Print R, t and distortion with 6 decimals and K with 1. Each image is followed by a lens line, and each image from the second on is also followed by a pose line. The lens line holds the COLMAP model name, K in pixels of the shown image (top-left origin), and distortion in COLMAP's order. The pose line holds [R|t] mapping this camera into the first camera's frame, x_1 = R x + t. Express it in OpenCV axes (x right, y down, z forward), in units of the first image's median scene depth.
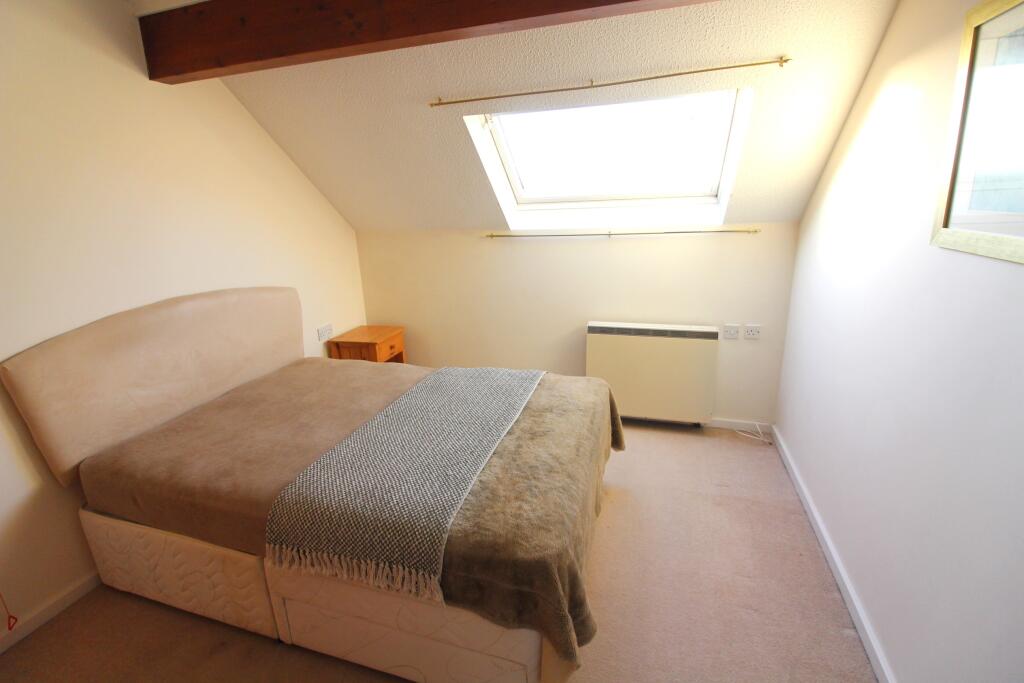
lens RADIAL K [[474.7, 0, 511.1], [0, 474.7, 339.4], [0, 0, 1]] dist [-0.005254, -0.000778]
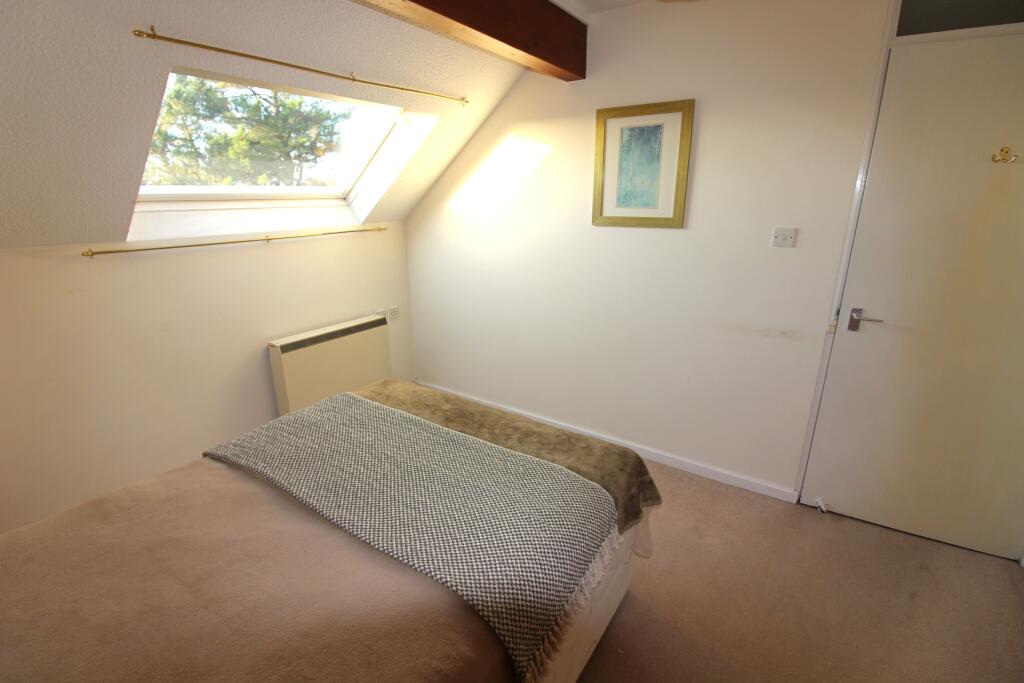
lens RADIAL K [[474.7, 0, 513.7], [0, 474.7, 342.1], [0, 0, 1]] dist [-0.005254, -0.000778]
pose [[0.277667, -0.247512, 0.928245, -0.549919], [0.273416, 0.946641, 0.170630, -0.068750], [-0.920948, 0.206419, 0.330524, 0.340921]]
